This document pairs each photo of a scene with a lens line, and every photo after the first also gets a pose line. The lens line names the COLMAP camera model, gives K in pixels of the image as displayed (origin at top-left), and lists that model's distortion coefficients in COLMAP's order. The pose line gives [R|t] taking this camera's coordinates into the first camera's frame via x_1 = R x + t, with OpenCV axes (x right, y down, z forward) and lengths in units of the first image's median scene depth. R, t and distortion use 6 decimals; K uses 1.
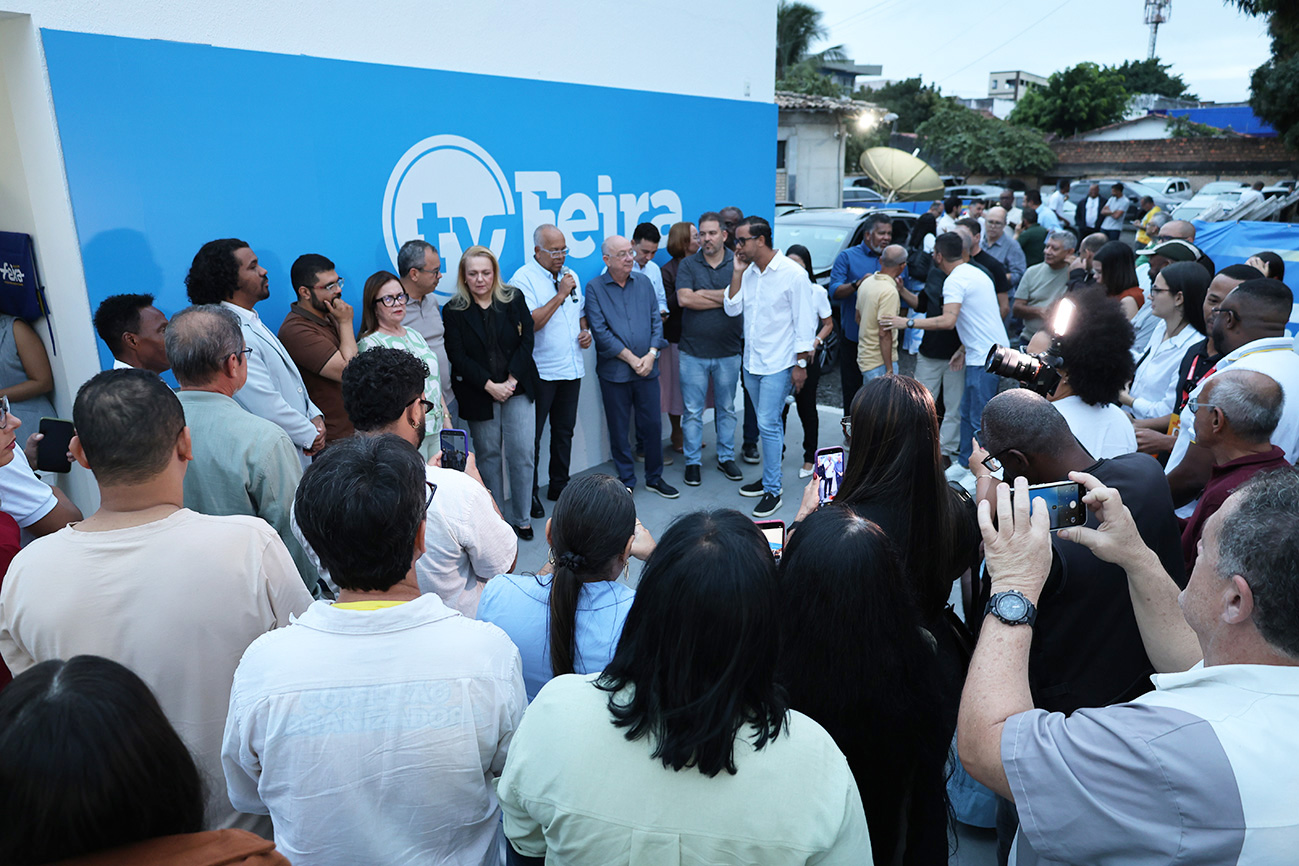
lens RADIAL K [[883.9, 0, 668.7], [0, 883.9, 433.5], [0, 0, 1]] dist [-0.009879, -0.007493]
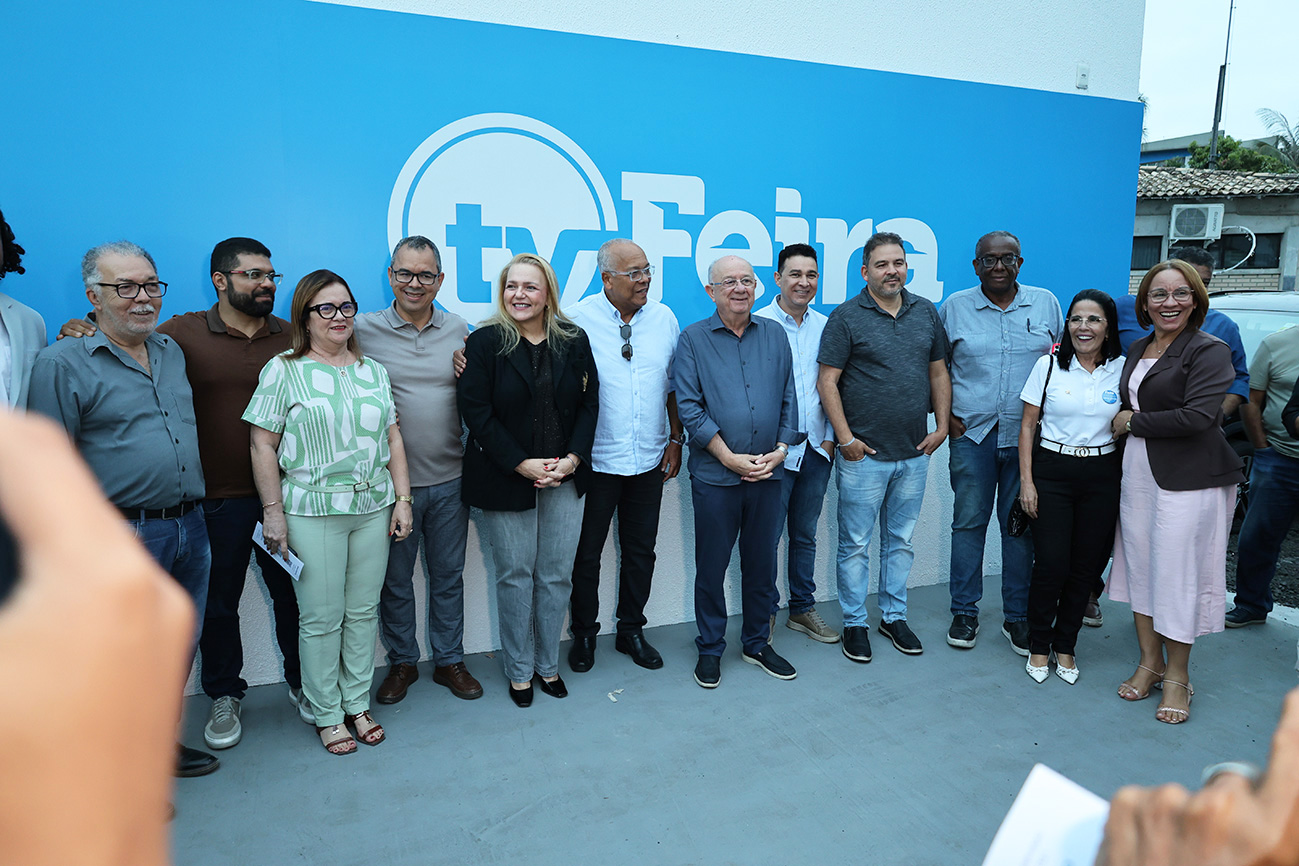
lens RADIAL K [[883.9, 0, 662.6], [0, 883.9, 428.3], [0, 0, 1]] dist [-0.009879, -0.007493]
pose [[0.866865, 0.087931, -0.490727, 0.213747], [-0.152899, 0.983779, -0.093816, -0.029783], [0.474517, 0.156358, 0.866248, 0.413388]]
